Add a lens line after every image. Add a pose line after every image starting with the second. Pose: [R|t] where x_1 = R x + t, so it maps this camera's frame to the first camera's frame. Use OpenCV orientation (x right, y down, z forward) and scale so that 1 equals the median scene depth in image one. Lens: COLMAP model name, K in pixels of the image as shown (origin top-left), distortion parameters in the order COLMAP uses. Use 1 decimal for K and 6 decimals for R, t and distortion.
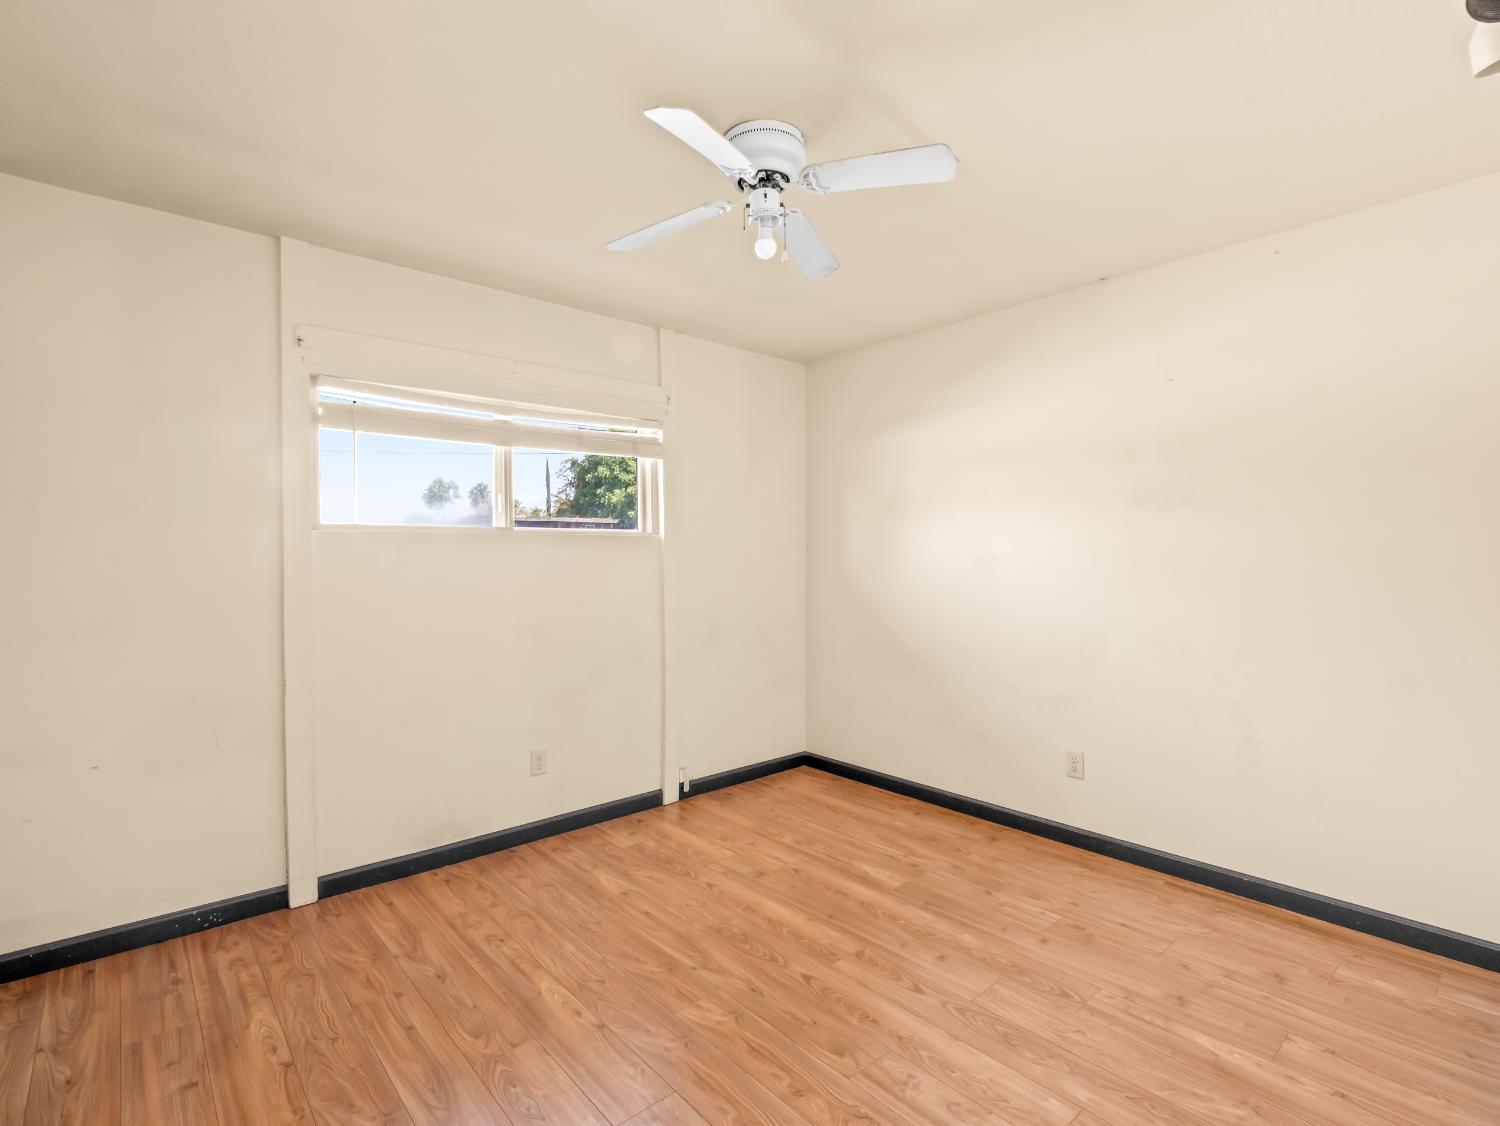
lens RADIAL K [[716.6, 0, 750.2], [0, 716.6, 563.9], [0, 0, 1]] dist [-0.000234, -0.000010]
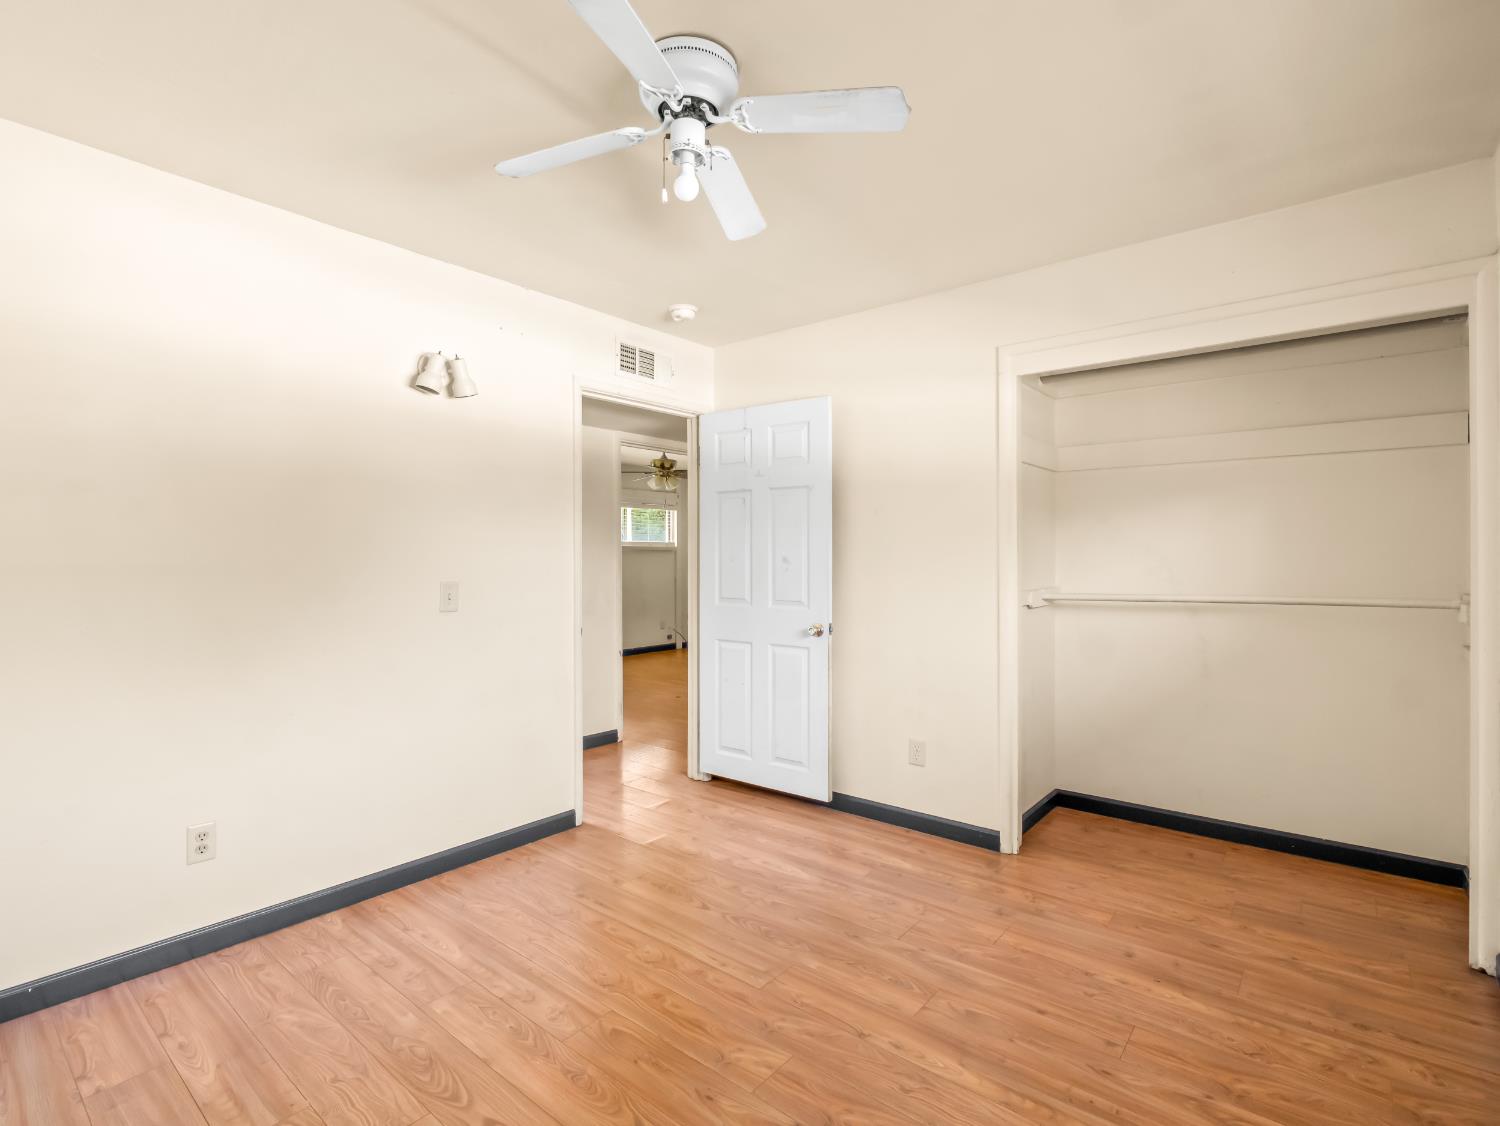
lens RADIAL K [[716.6, 0, 748.8], [0, 716.6, 563.2], [0, 0, 1]] dist [-0.000234, -0.000010]
pose [[-0.986843, 0.005874, -0.161573, 0.090987], [0.002695, 0.999799, 0.019886, -0.006930], [0.161657, 0.019189, -0.986660, 1.895847]]
